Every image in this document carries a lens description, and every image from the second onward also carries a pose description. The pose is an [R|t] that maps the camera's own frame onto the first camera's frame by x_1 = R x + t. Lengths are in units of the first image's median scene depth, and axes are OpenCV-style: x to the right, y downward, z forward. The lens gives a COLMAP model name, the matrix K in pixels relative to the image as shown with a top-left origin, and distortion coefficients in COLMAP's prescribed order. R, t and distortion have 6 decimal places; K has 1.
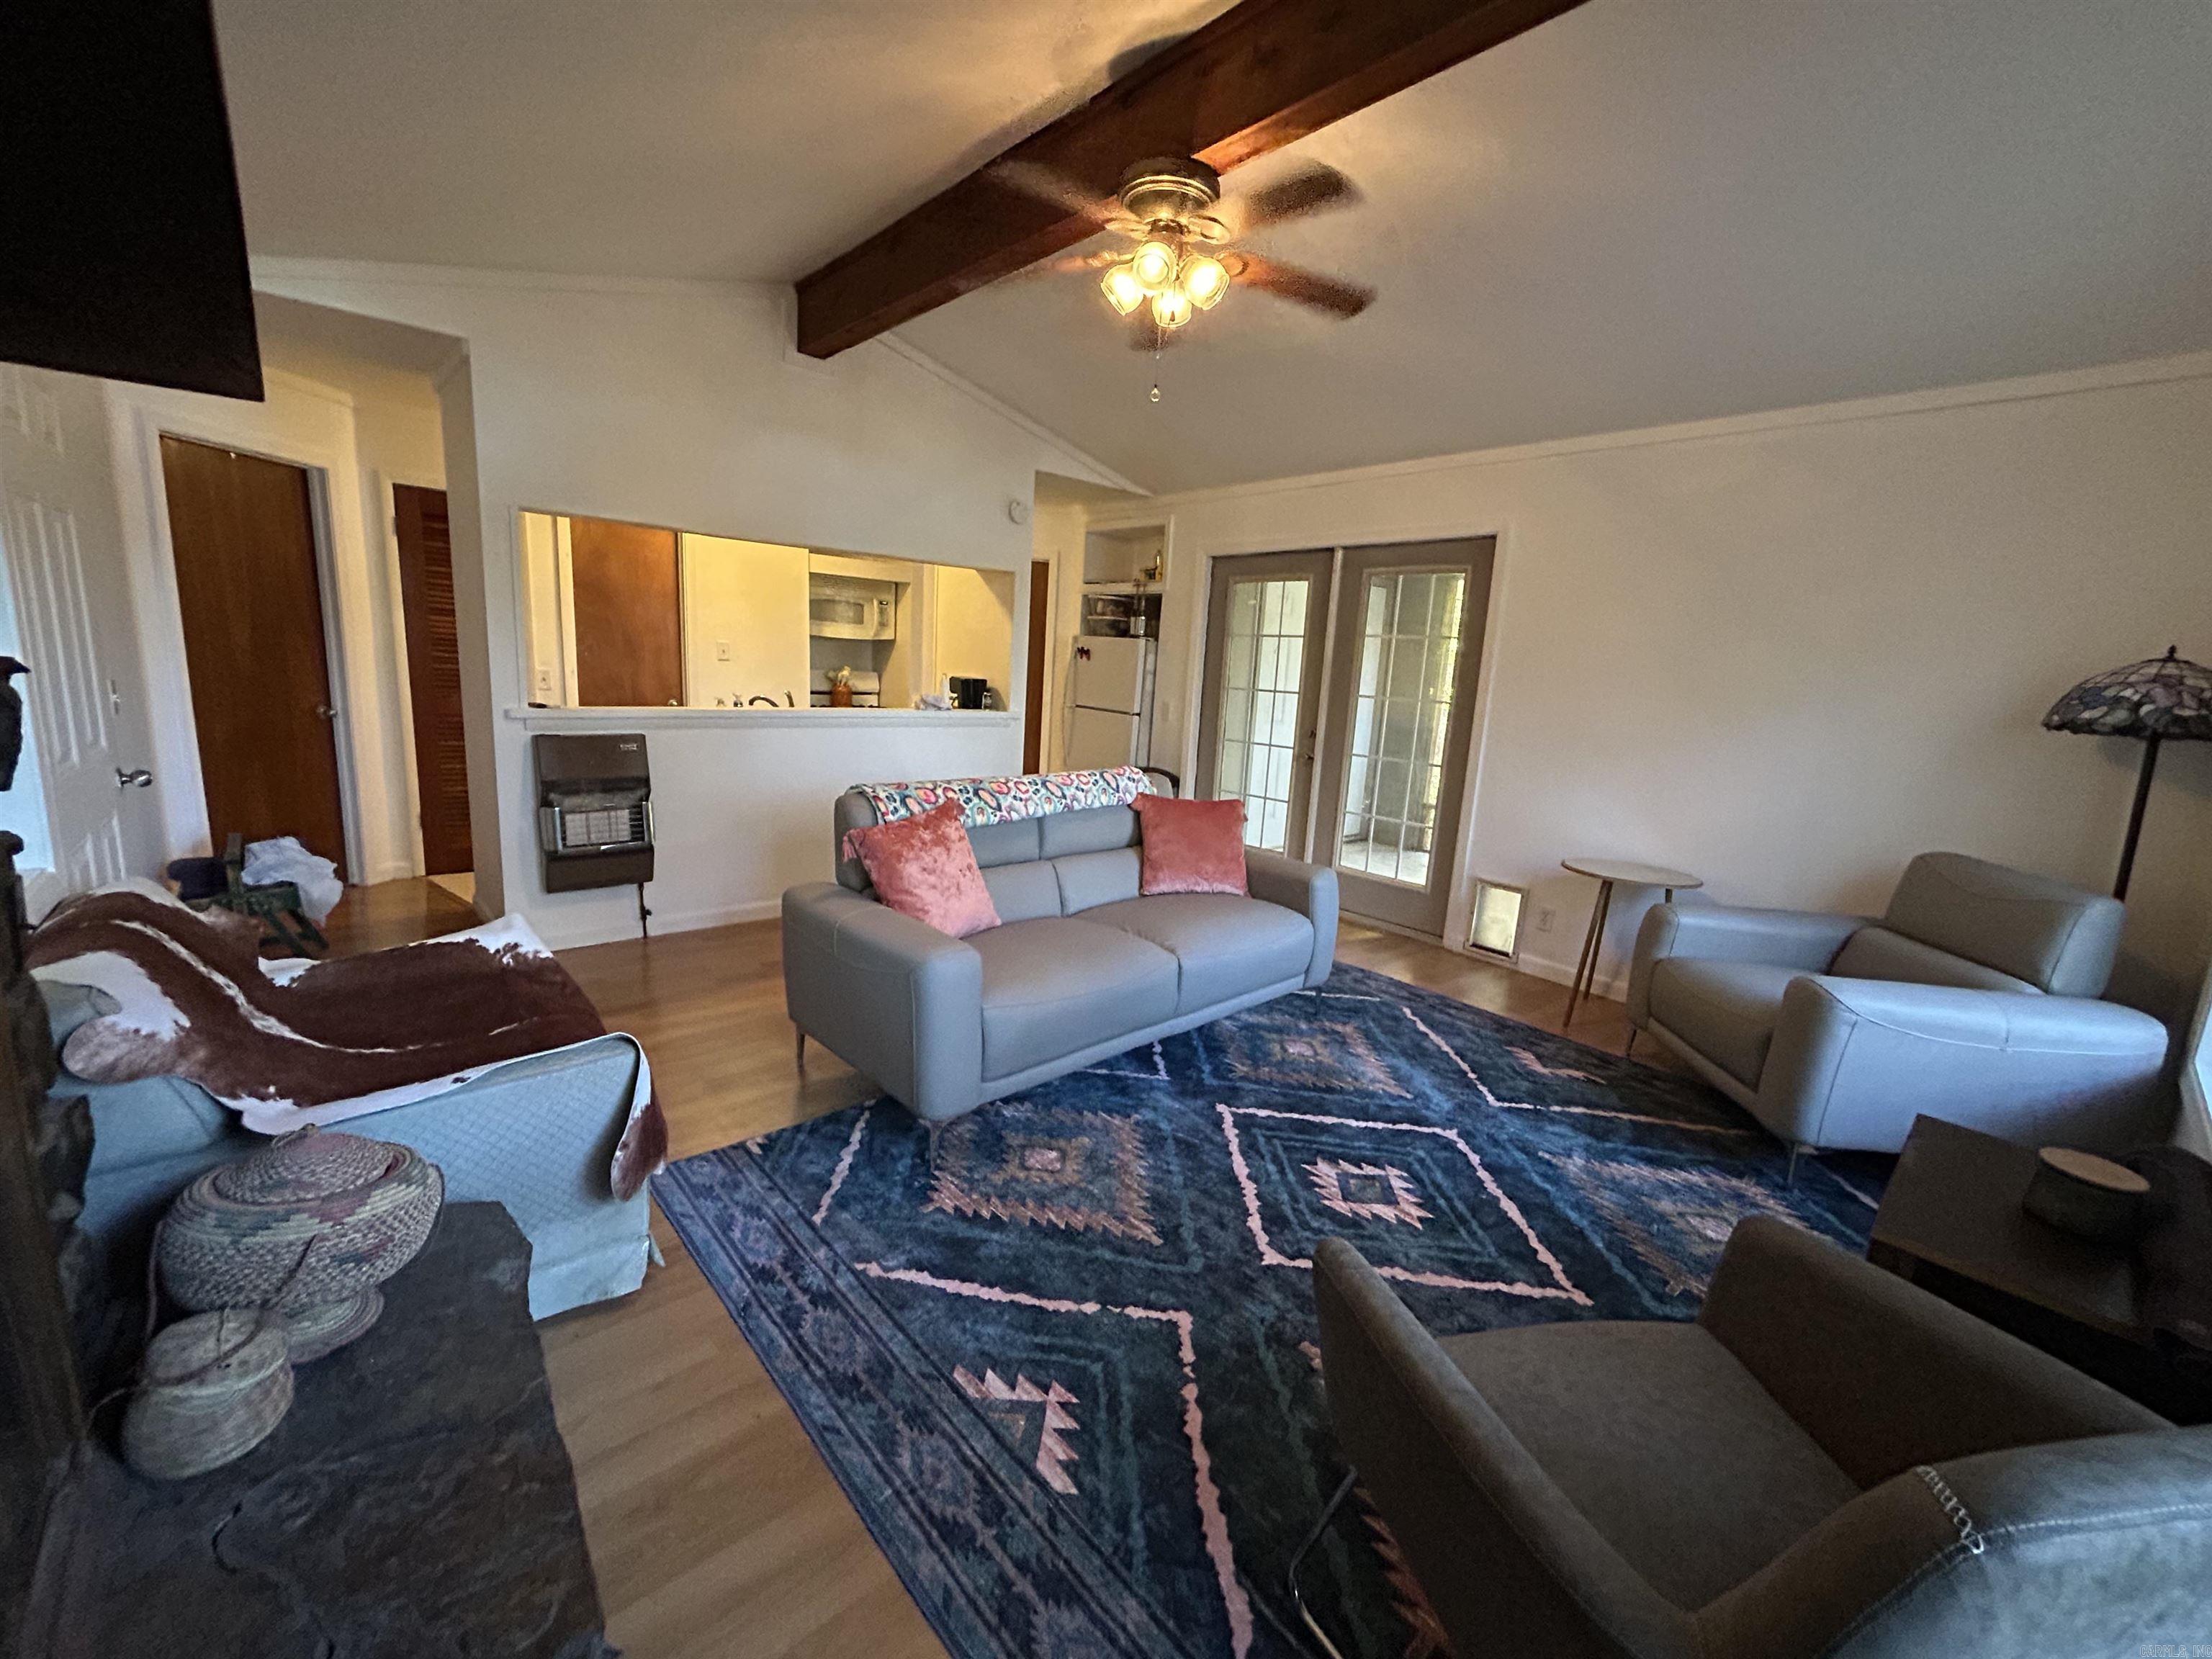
lens RADIAL K [[891.8, 0, 1106.7], [0, 891.8, 819.7], [0, 0, 1]] dist [0.001549, 0.000290]
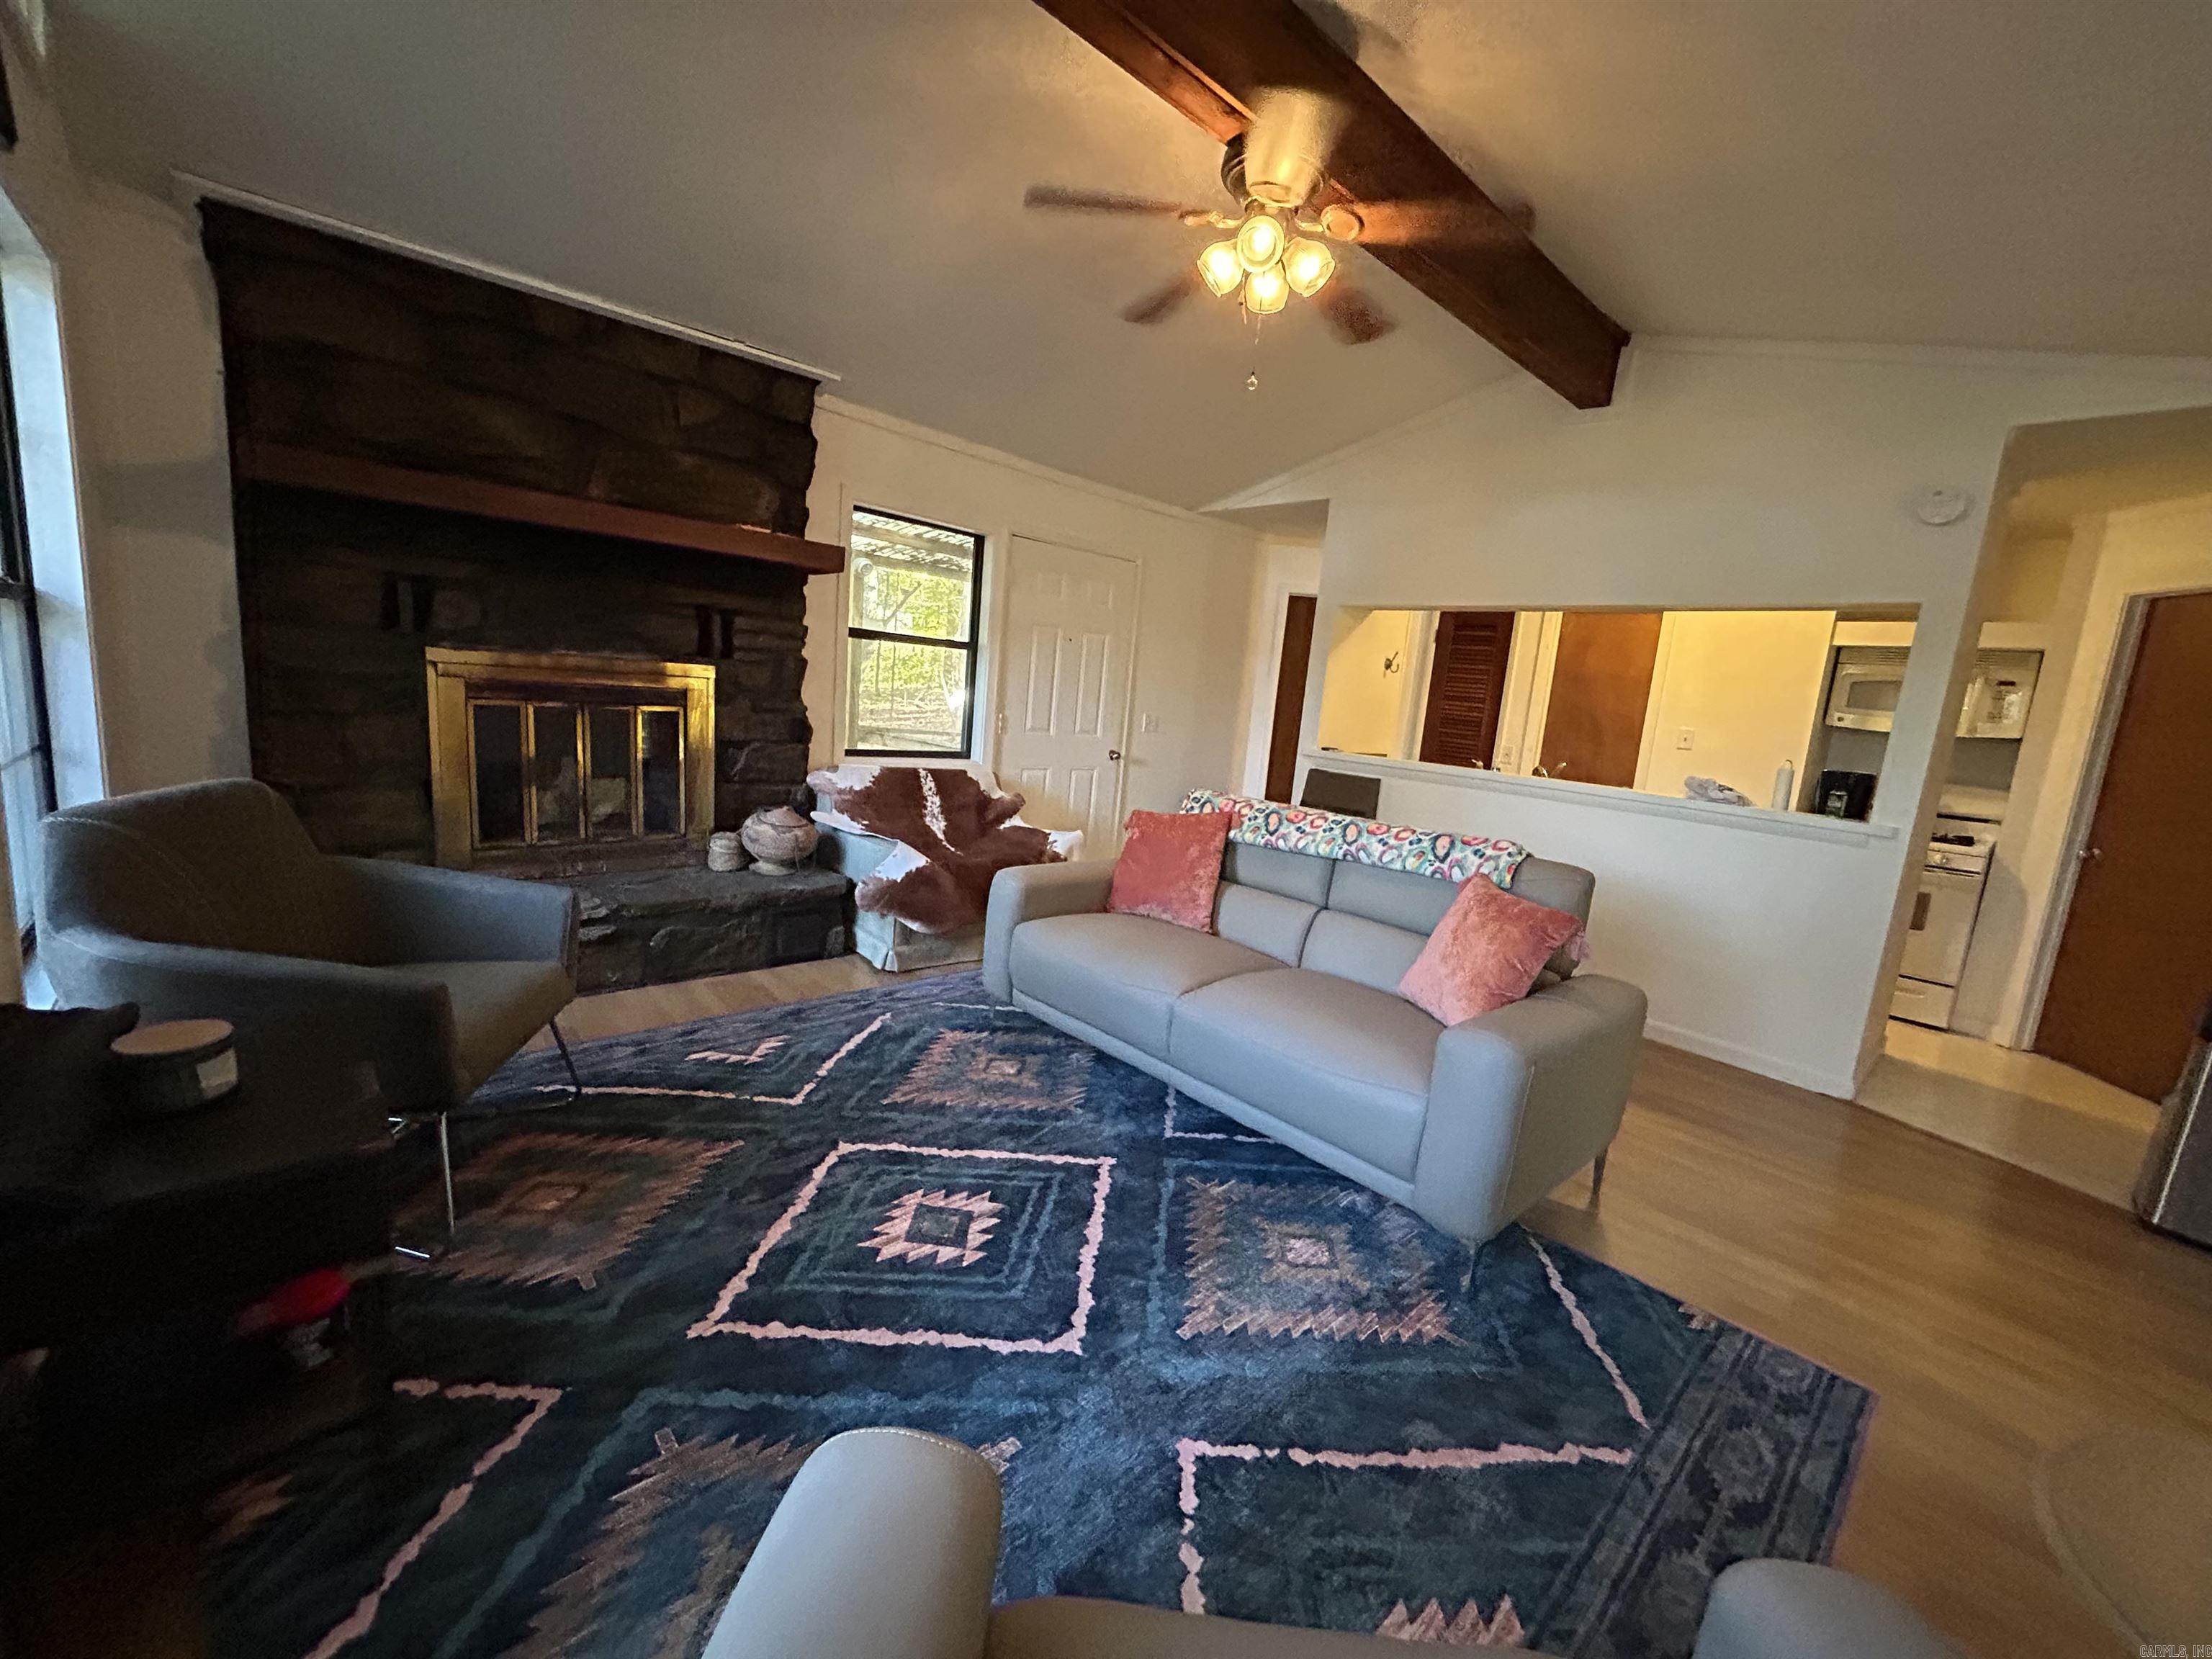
lens RADIAL K [[891.8, 0, 1111.7], [0, 891.8, 829.5], [0, 0, 1]] dist [0.001549, 0.000290]
pose [[0.015472, 0.104368, -0.994418, 0.980171], [-0.262321, 0.960125, 0.096688, -0.073794], [0.964857, 0.259361, 0.042233, 0.899441]]
